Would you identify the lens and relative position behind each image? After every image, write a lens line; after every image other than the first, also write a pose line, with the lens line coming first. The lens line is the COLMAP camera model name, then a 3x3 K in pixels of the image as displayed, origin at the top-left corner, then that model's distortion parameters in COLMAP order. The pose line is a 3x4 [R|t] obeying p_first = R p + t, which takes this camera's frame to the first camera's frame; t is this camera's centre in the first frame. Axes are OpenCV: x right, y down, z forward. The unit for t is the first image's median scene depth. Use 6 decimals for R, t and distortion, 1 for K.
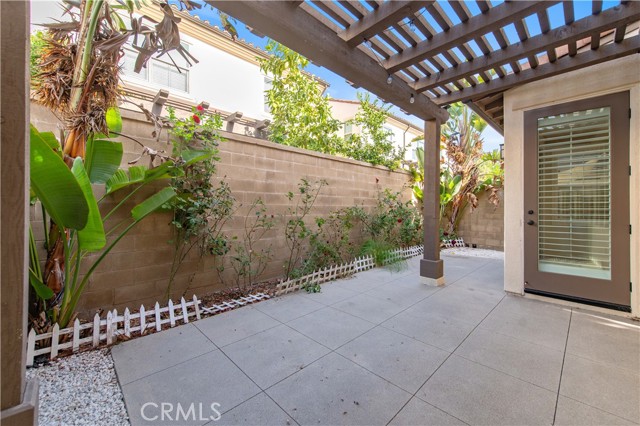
lens RADIAL K [[251.0, 0, 318.7], [0, 251.0, 207.1], [0, 0, 1]] dist [0.015888, -0.001407]
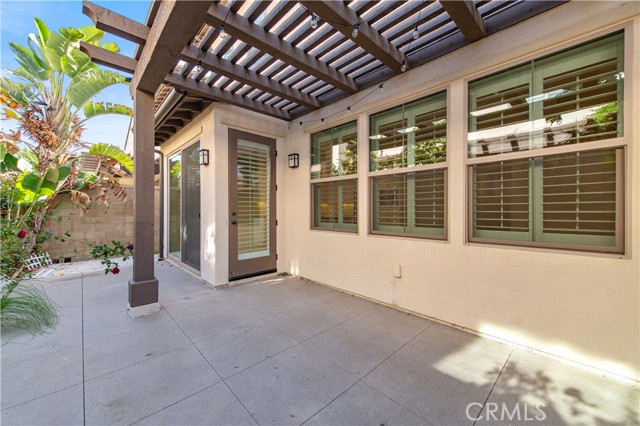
lens RADIAL K [[251.0, 0, 319.2], [0, 251.0, 213.0], [0, 0, 1]] dist [0.015888, -0.001407]
pose [[0.020752, -0.016505, 0.999648, -0.357802], [0.000258, 0.999864, 0.016504, -0.003519], [-0.999785, -0.000085, 0.020753, 0.572868]]
